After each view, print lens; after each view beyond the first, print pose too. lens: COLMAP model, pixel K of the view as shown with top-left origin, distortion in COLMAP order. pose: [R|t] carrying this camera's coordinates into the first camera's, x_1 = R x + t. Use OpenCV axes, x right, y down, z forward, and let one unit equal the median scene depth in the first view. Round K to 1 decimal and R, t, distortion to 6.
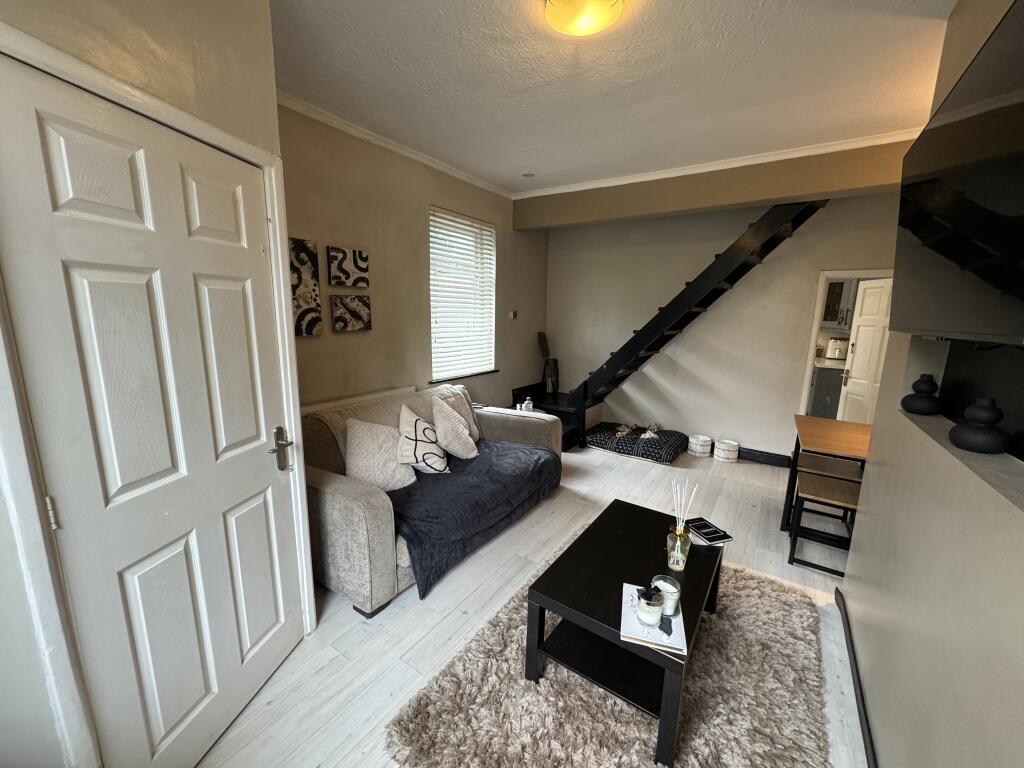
lens RADIAL K [[406.9, 0, 509.4], [0, 406.9, 385.5], [0, 0, 1]] dist [-0.003540, 0.000492]
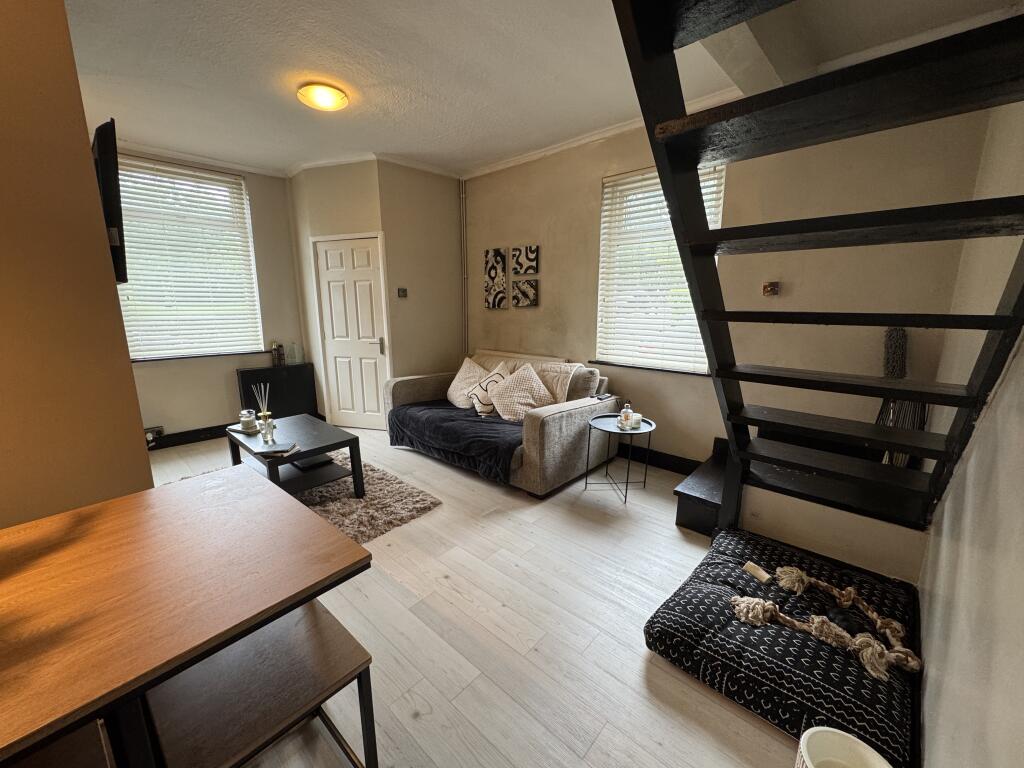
lens RADIAL K [[406.9, 0, 511.3], [0, 406.9, 384.8], [0, 0, 1]] dist [-0.003540, 0.000492]
pose [[-0.144910, 0.175489, -0.973758, 0.937582], [-0.179500, 0.963153, 0.200290, -0.134664], [0.973027, 0.203814, -0.108071, 1.071617]]
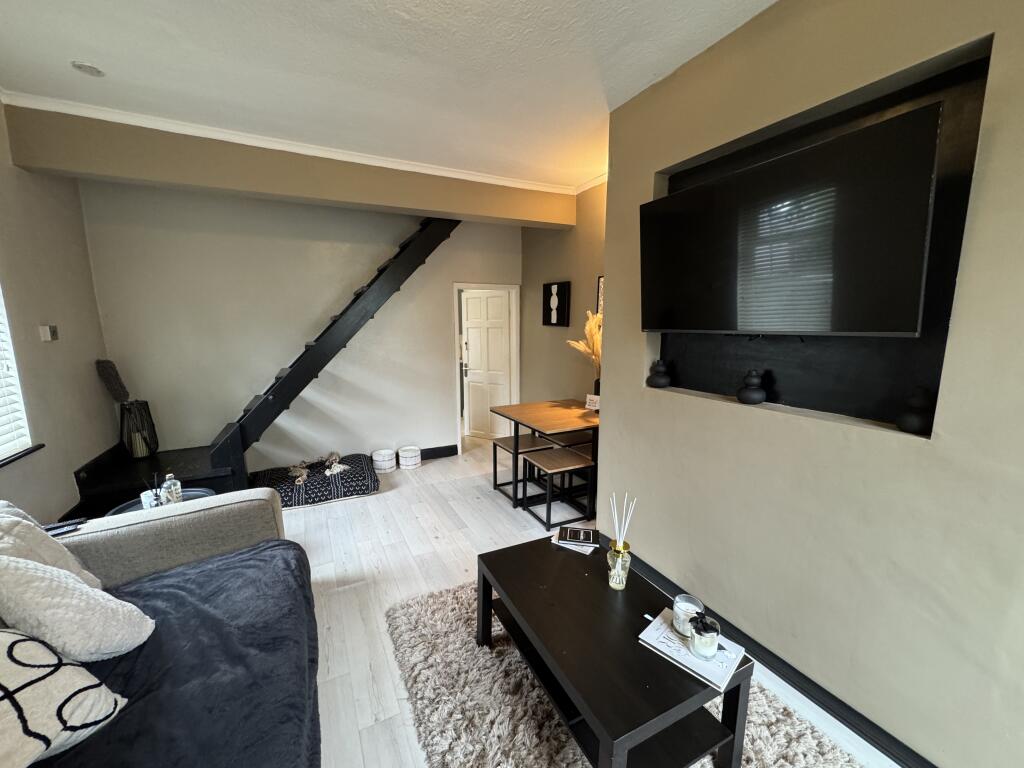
lens RADIAL K [[406.9, 0, 513.3], [0, 406.9, 386.5], [0, 0, 1]] dist [-0.003540, 0.000492]
pose [[0.481164, -0.162515, 0.861435, -0.236922], [0.172074, 0.981058, 0.088969, -0.074500], [-0.859577, 0.105422, 0.500015, 0.349382]]
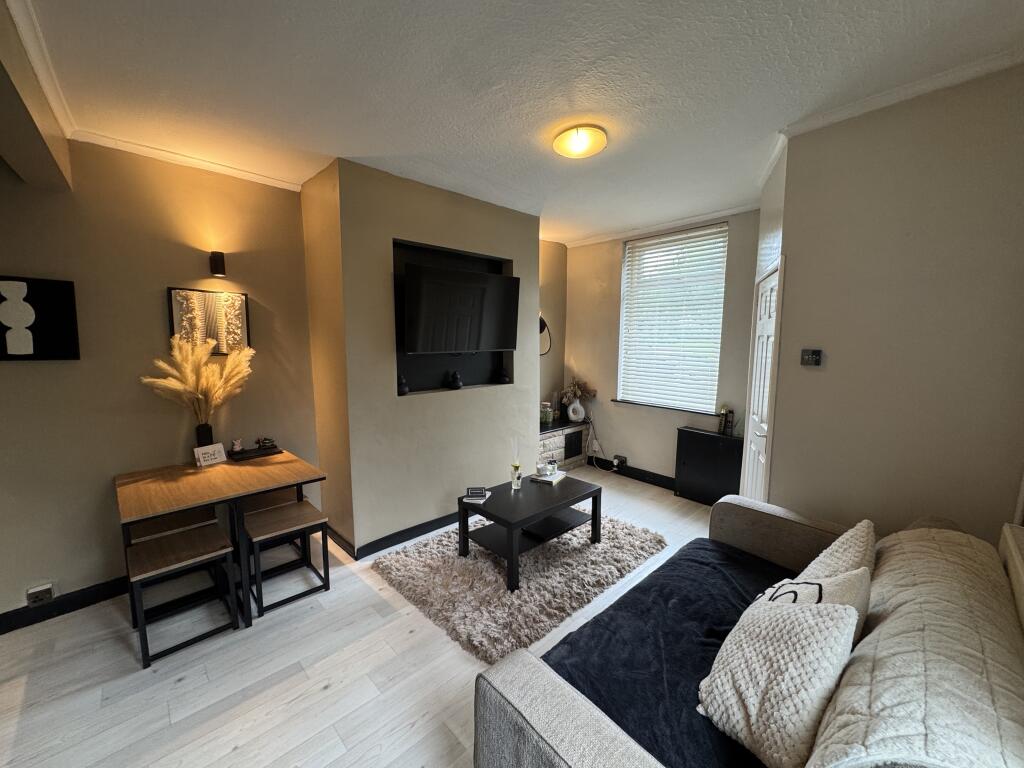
lens RADIAL K [[406.9, 0, 511.6], [0, 406.9, 385.1], [0, 0, 1]] dist [-0.003540, 0.000492]
pose [[-0.975833, -0.044683, 0.213899, 0.037389], [0.020179, 0.956261, 0.291817, -0.262902], [-0.217582, 0.289081, -0.932250, 1.314519]]
